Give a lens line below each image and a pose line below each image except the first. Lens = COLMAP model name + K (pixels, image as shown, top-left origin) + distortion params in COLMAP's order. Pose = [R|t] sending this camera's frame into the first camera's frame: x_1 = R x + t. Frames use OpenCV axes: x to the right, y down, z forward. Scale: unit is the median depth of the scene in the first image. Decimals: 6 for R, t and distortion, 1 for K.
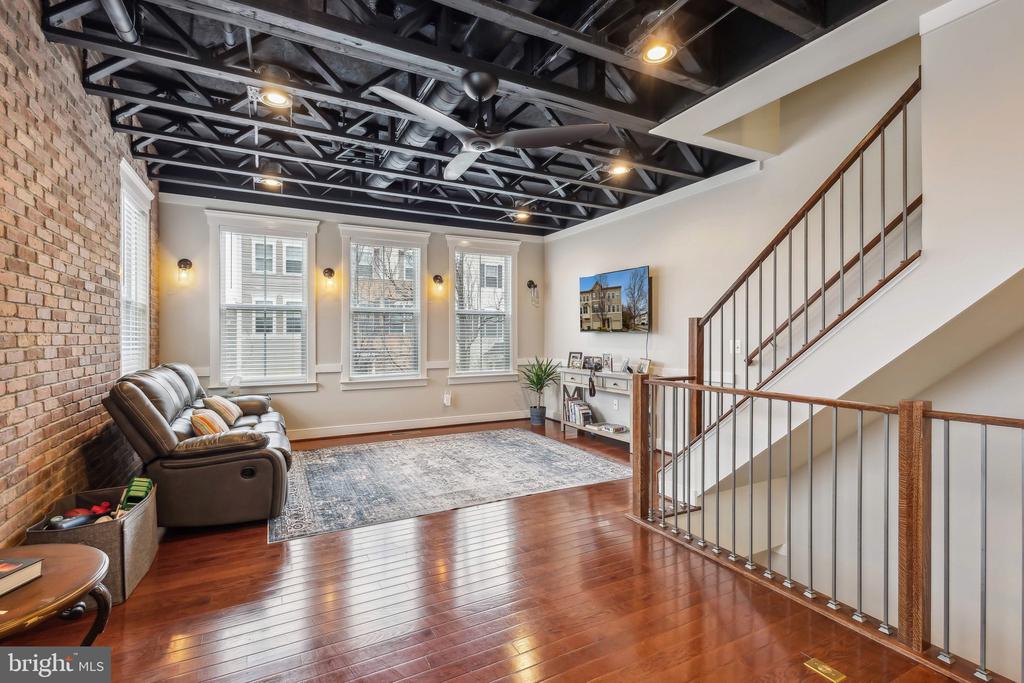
lens RADIAL K [[470.7, 0, 512.0], [0, 470.7, 341.5], [0, 0, 1]] dist [-0.002003, 0.000623]
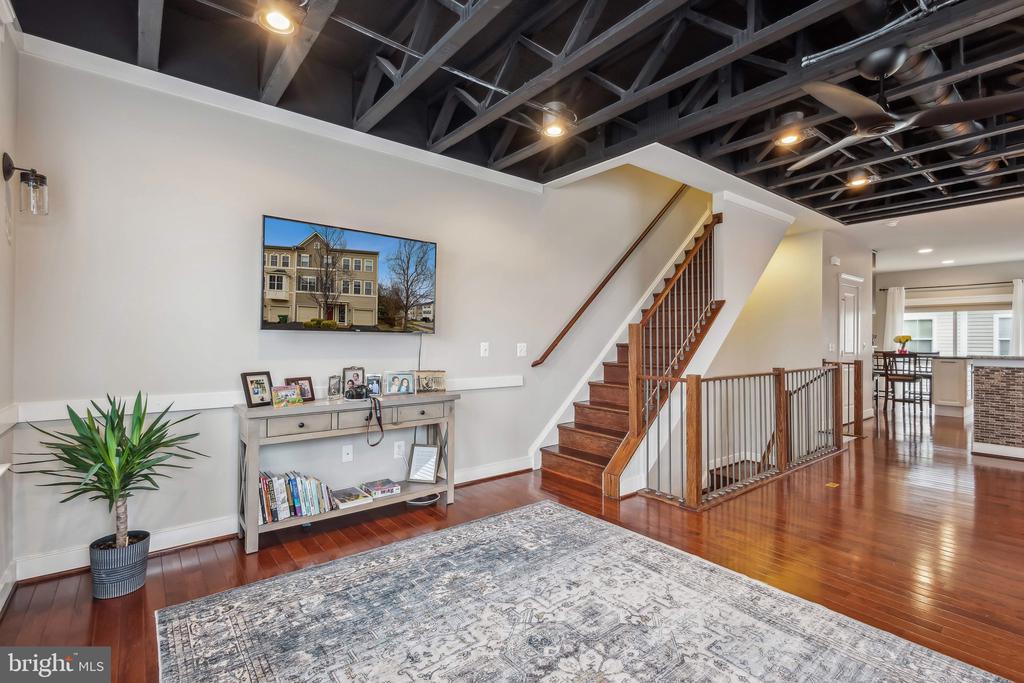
lens RADIAL K [[470.7, 0, 512.0], [0, 470.7, 341.5], [0, 0, 1]] dist [-0.002003, 0.000623]
pose [[-0.189750, -0.000411, 0.981832, -0.539301], [0.007737, 0.999968, 0.001914, -0.006931], [-0.981802, 0.007959, -0.189740, 1.233100]]
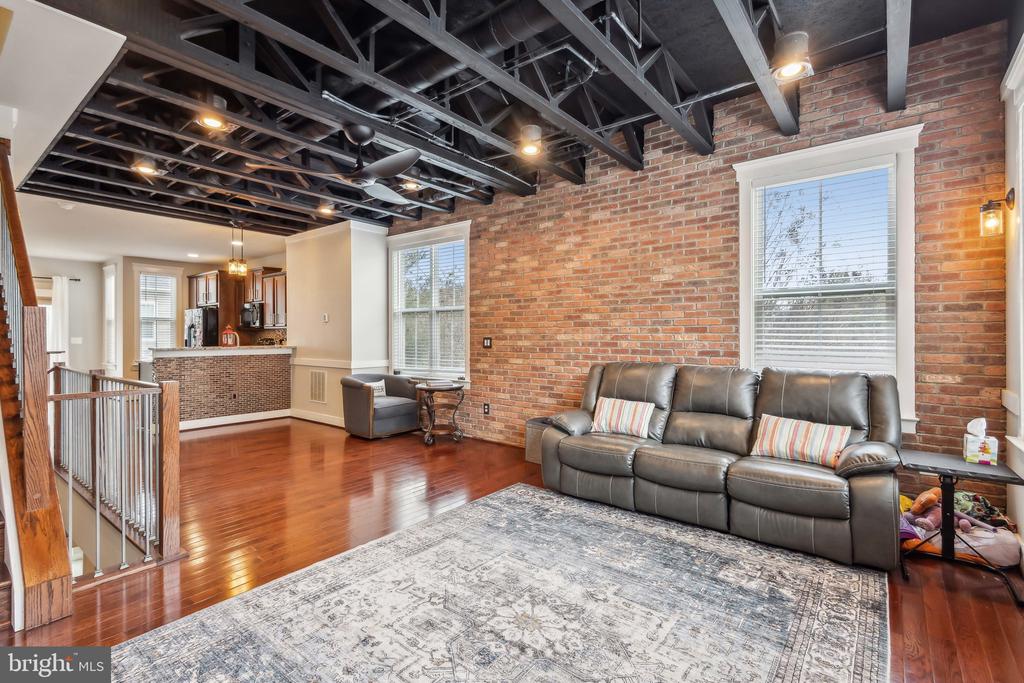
lens RADIAL K [[467.7, 0, 512.0], [0, 467.7, 341.5], [0, 0, 1]] dist [0.001844, 0.000375]
pose [[-0.910741, 0.005640, -0.412940, 0.048584], [-0.005879, 0.999628, 0.026619, -0.017880], [0.412937, 0.026670, -0.910369, 1.515858]]
